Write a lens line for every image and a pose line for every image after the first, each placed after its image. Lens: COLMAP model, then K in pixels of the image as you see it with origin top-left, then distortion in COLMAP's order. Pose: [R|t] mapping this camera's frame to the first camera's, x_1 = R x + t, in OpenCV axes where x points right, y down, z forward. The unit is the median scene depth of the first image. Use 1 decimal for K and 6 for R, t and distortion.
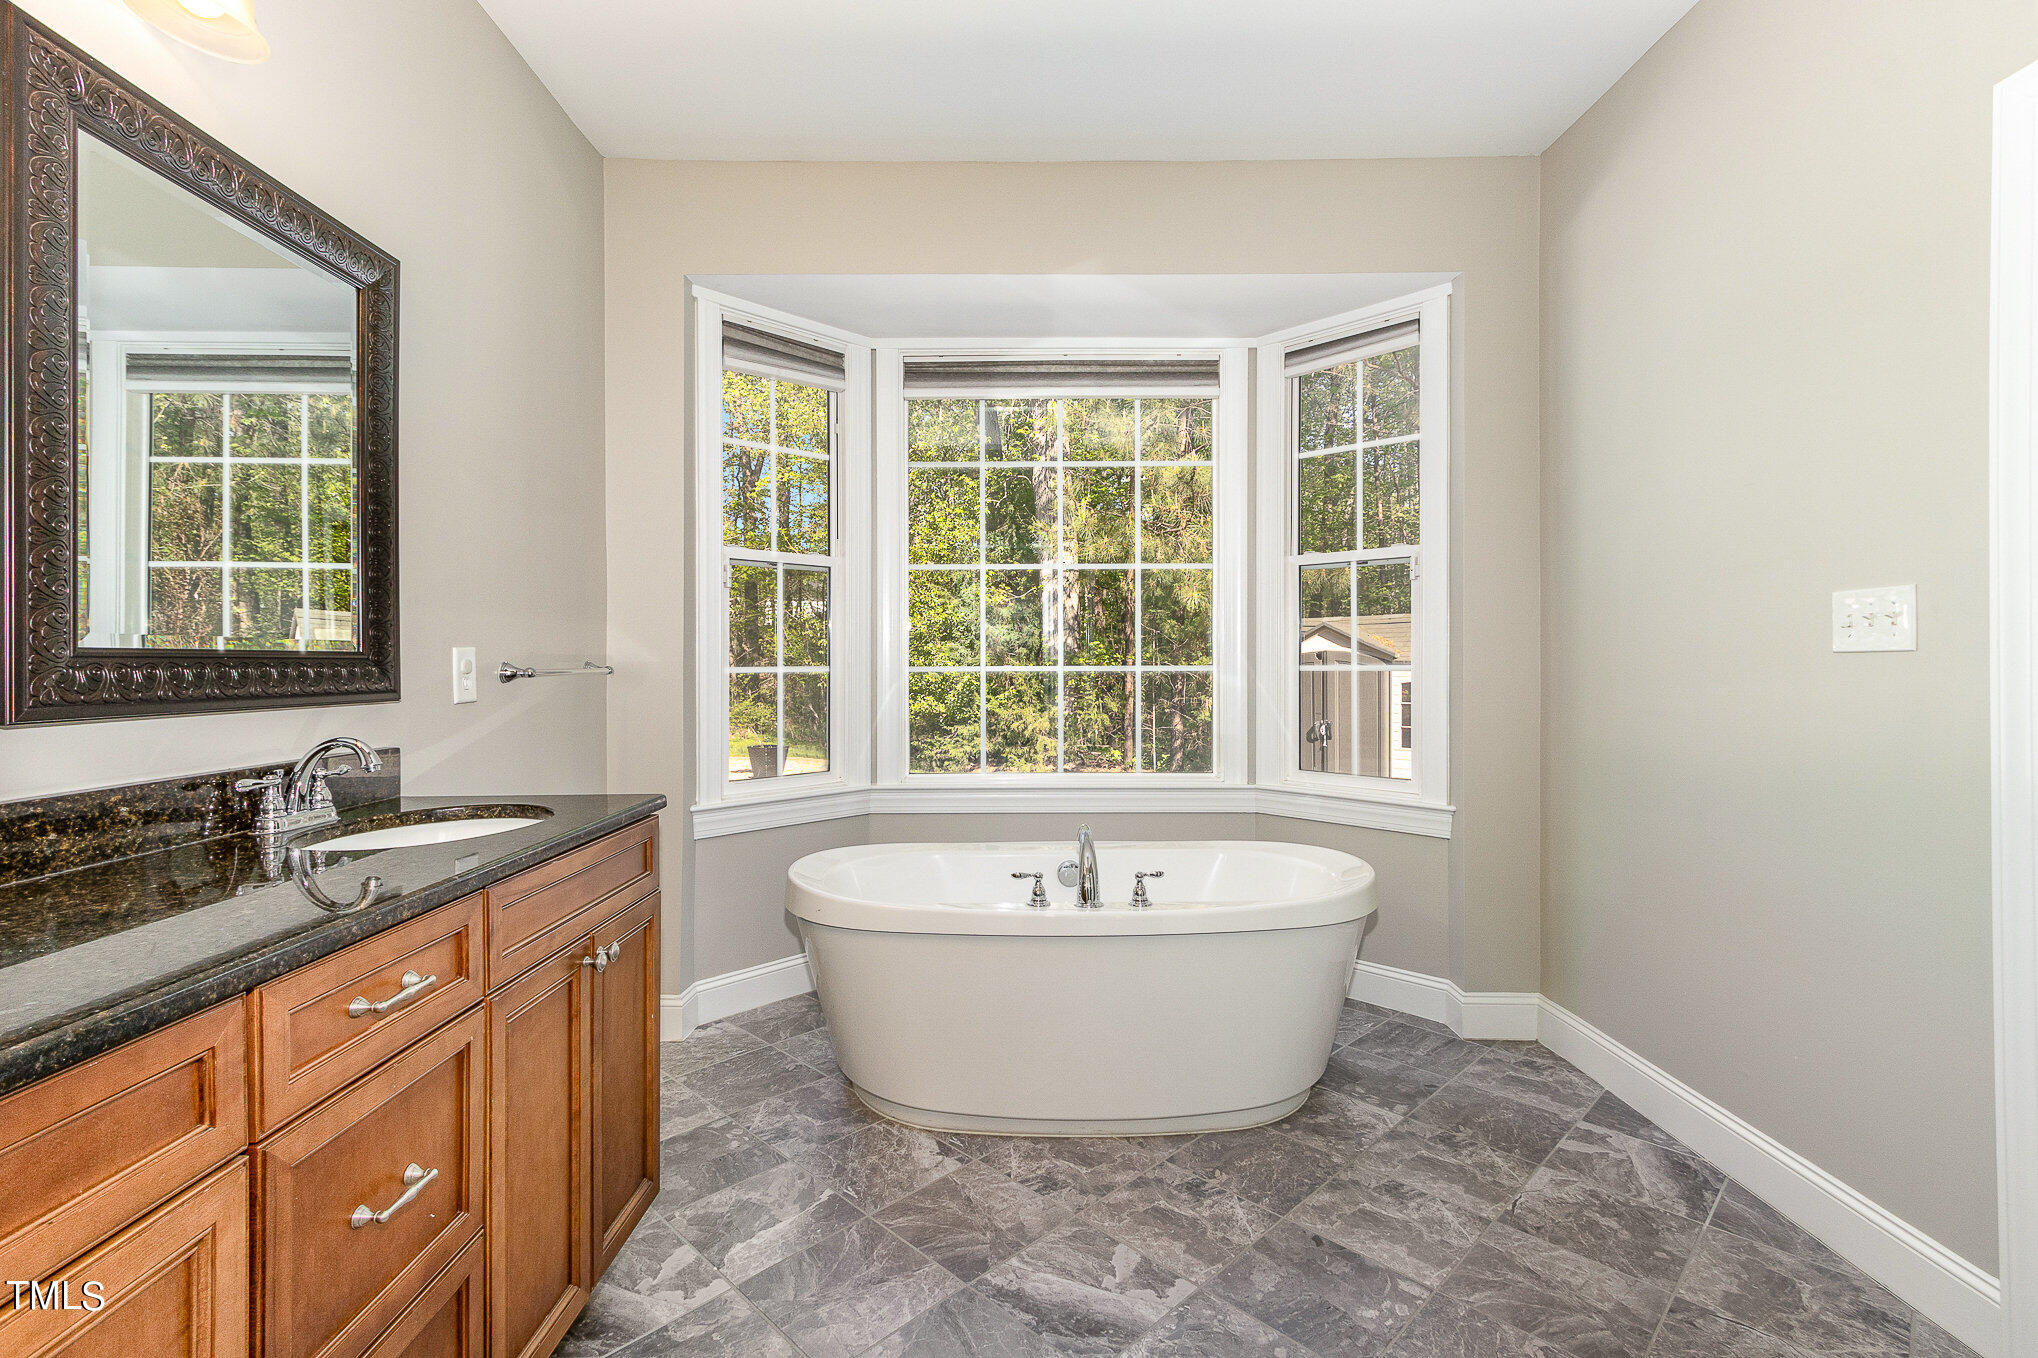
lens RADIAL K [[927.3, 0, 1008.1], [0, 927.3, 669.7], [0, 0, 1]] dist [0.011949, 0.000167]
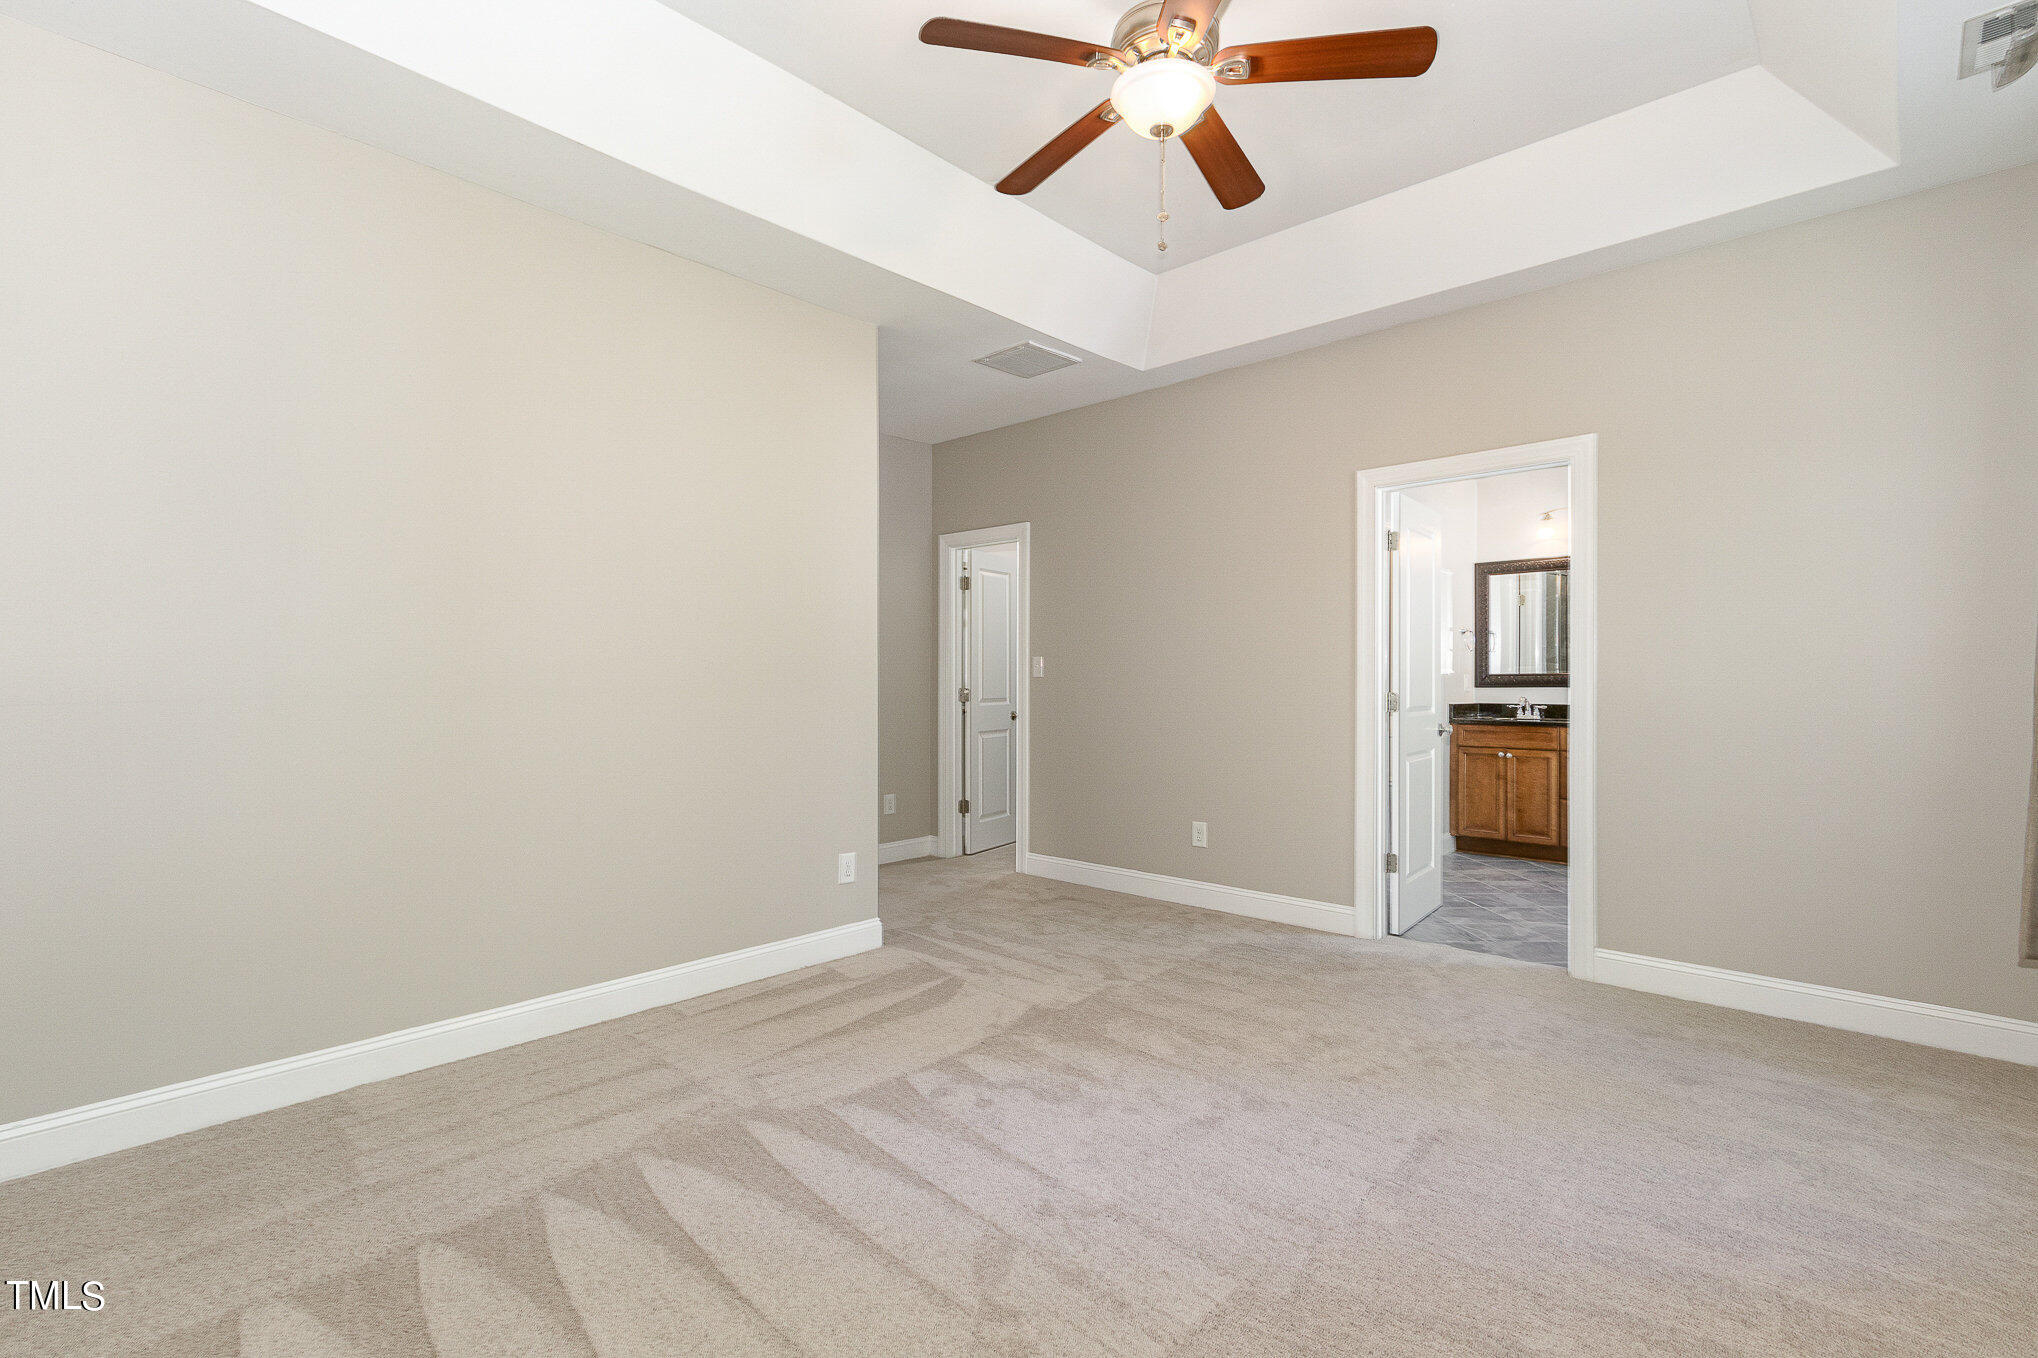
lens RADIAL K [[936.0, 0, 1009.3], [0, 936.0, 683.9], [0, 0, 1]] dist [0.017215, -0.000215]
pose [[-0.676767, 0.009679, -0.736134, 2.910582], [0.001055, 0.999925, 0.012177, -0.023356], [0.736197, 0.007465, -0.676727, 1.135280]]
